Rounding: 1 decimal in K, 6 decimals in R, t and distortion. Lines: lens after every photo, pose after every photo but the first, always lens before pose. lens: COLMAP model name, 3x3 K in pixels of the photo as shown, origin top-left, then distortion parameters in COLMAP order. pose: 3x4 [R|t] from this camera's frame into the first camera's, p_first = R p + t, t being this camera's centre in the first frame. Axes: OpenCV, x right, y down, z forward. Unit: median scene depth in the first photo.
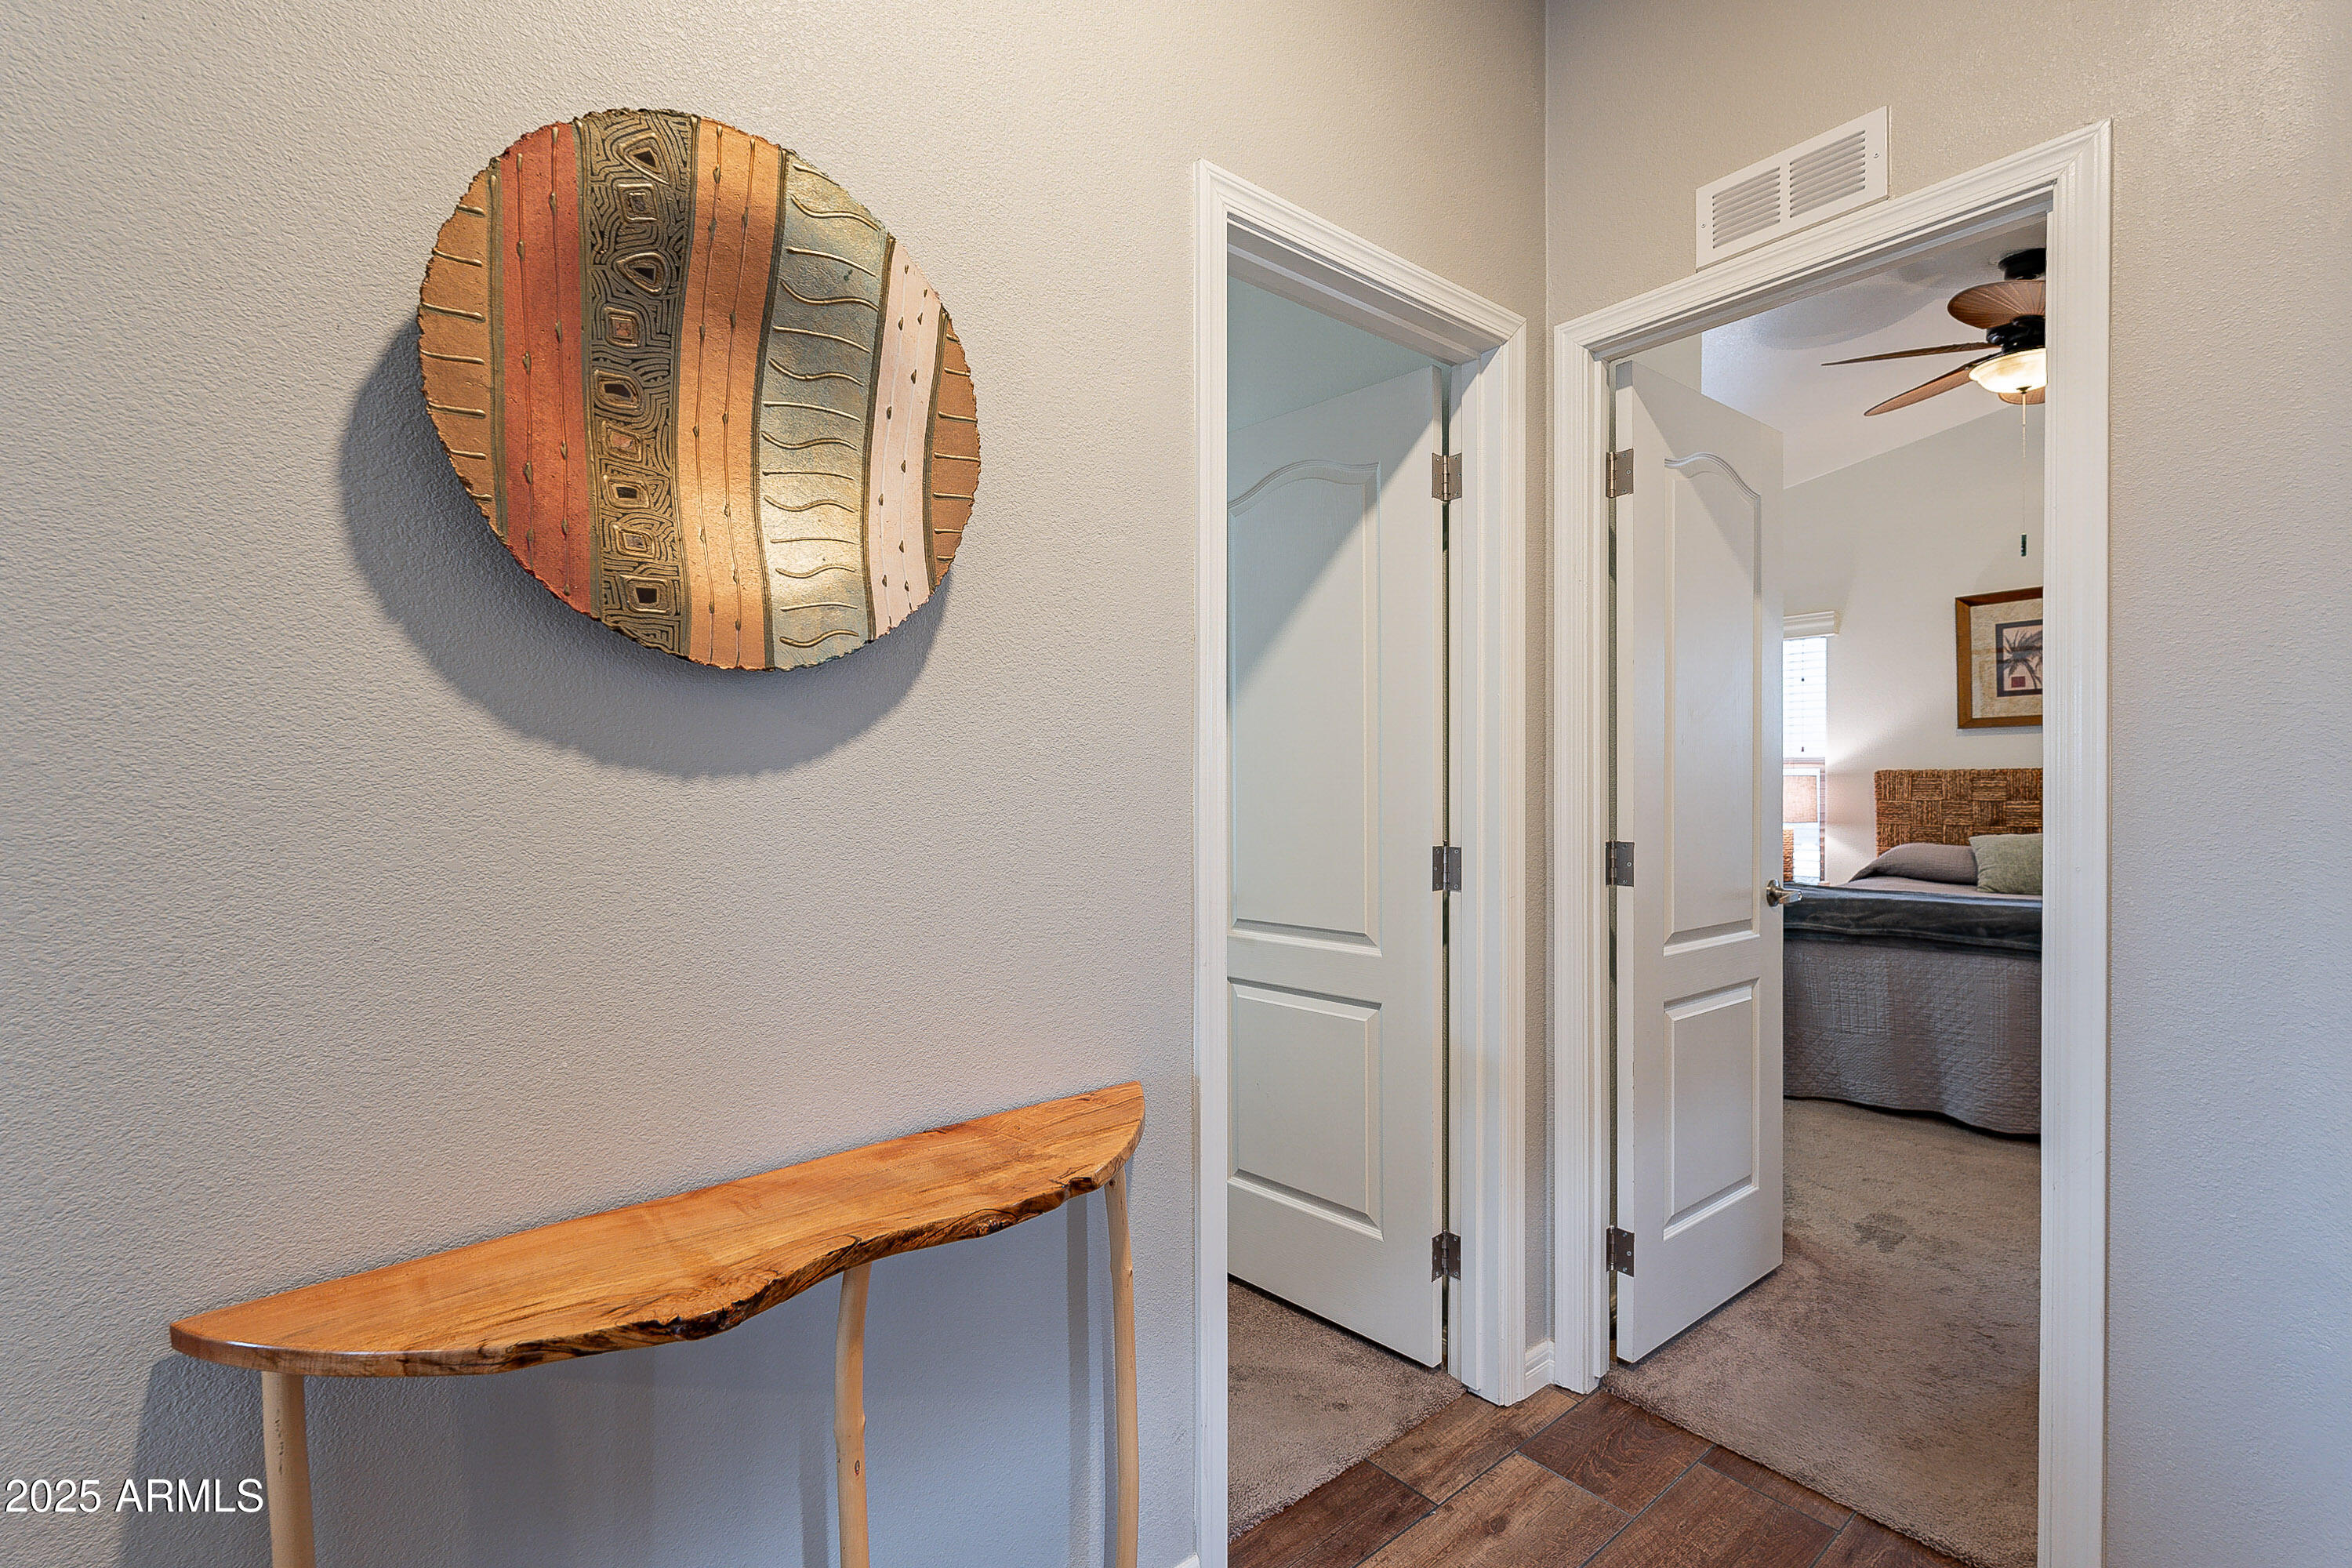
lens RADIAL K [[1067.2, 0, 1158.8], [0, 1067.2, 793.0], [0, 0, 1]] dist [-0.002725, 0.000992]
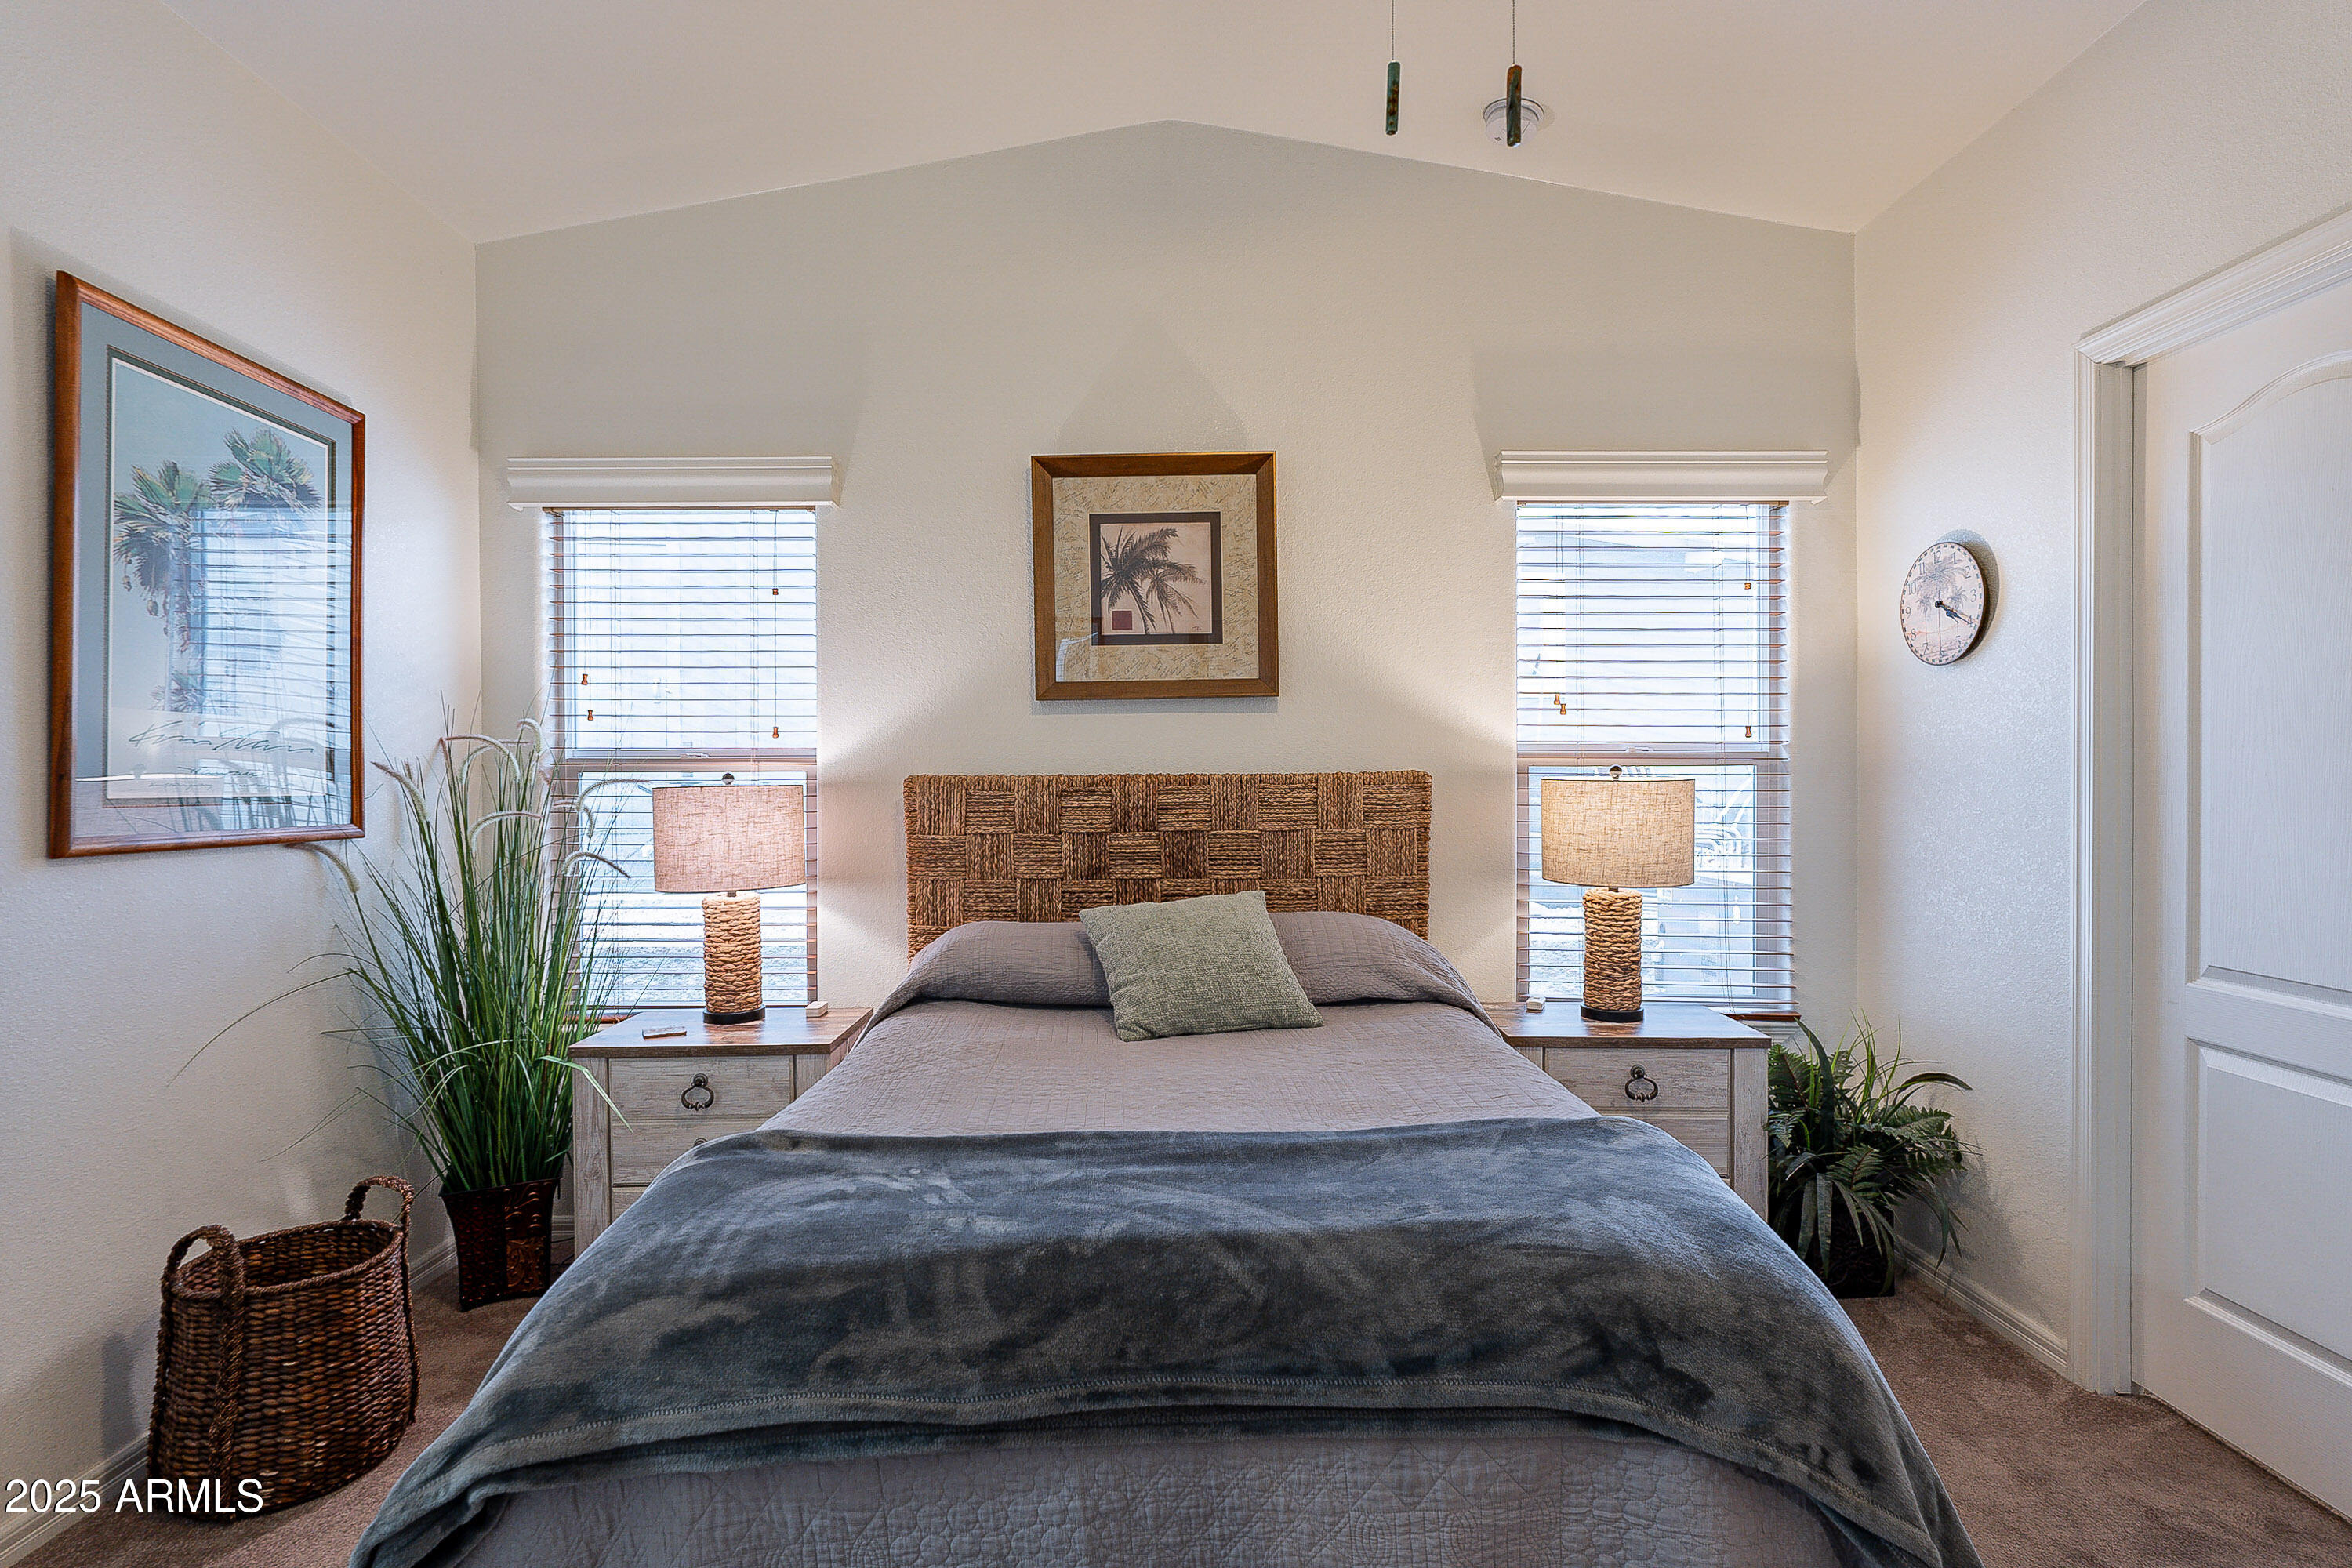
lens RADIAL K [[1118.9, 0, 1172.0], [0, 1118.9, 787.7], [0, 0, 1]] dist [0.002972, -0.000426]
pose [[0.629836, -0.005318, 0.776710, 0.357150], [0.008582, 0.999963, -0.000113, -0.015193], [-0.776681, 0.006737, 0.629858, 0.598902]]
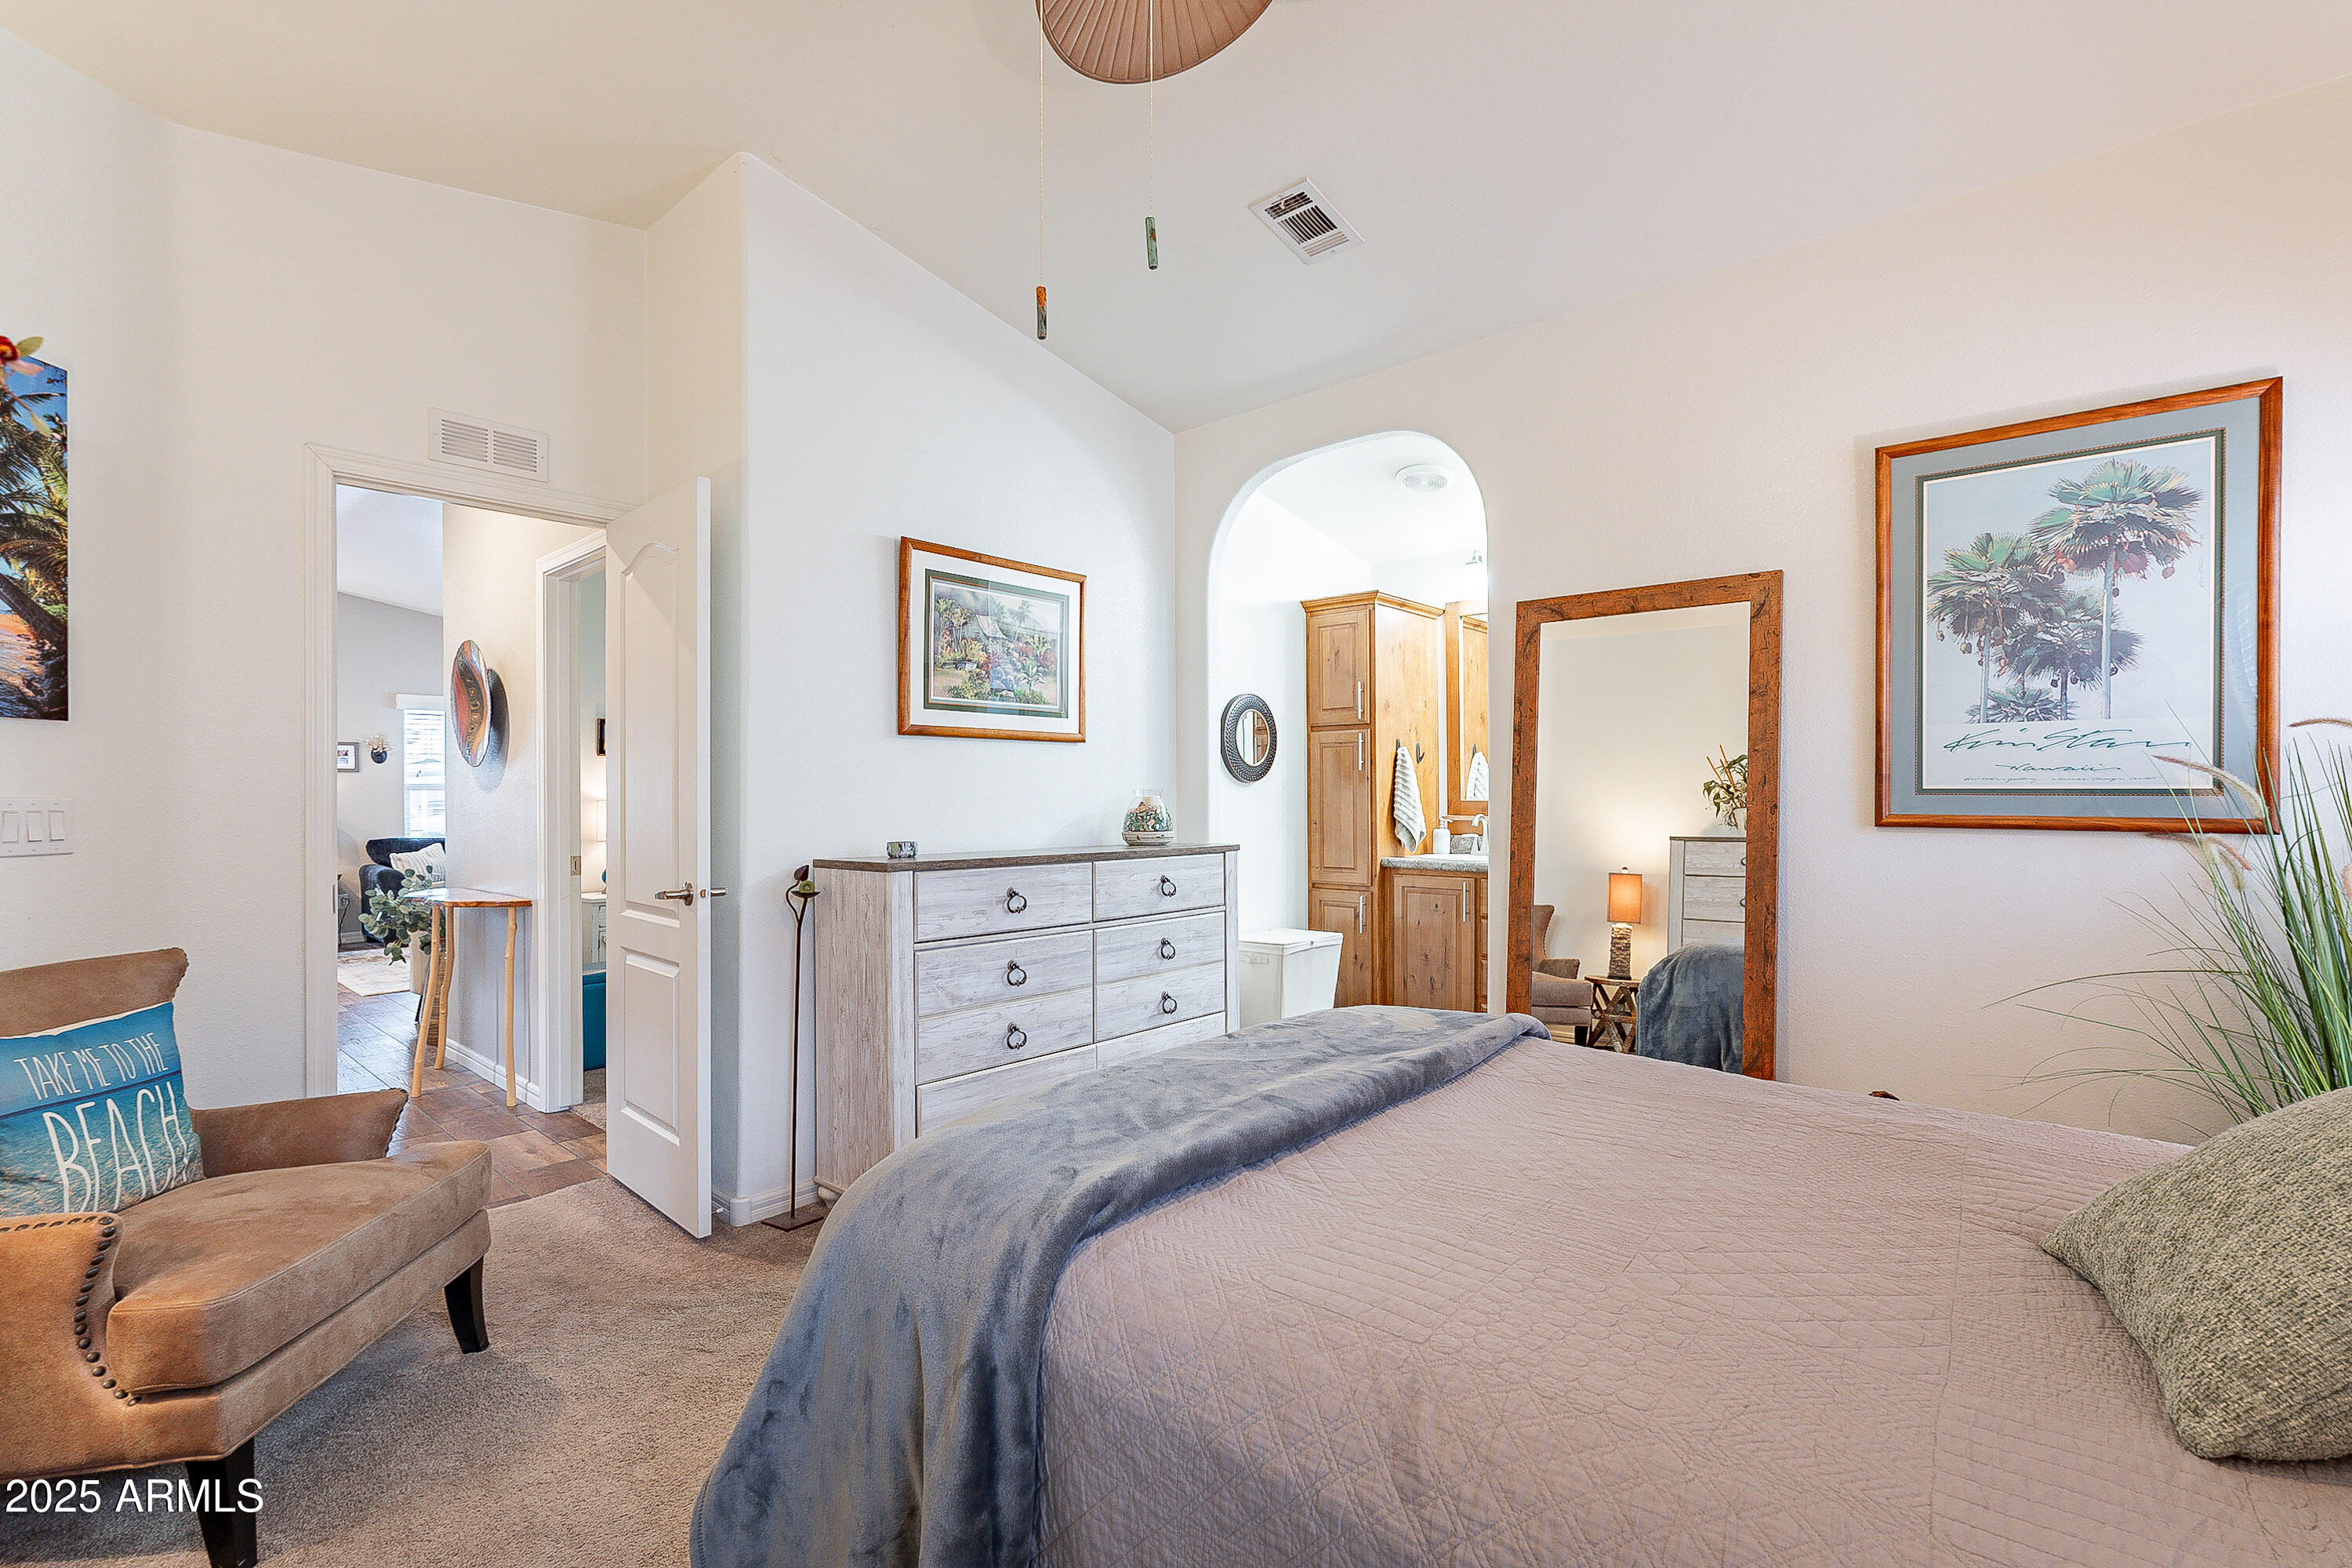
lens RADIAL K [[1067.2, 0, 1133.3], [0, 1067.2, 791.8], [0, 0, 1]] dist [-0.002725, 0.000992]
pose [[0.120292, 0.000443, -0.992738, 0.885386], [-0.008663, 0.999962, -0.000603, -0.009640], [0.992701, 0.008672, 0.120291, 0.670386]]
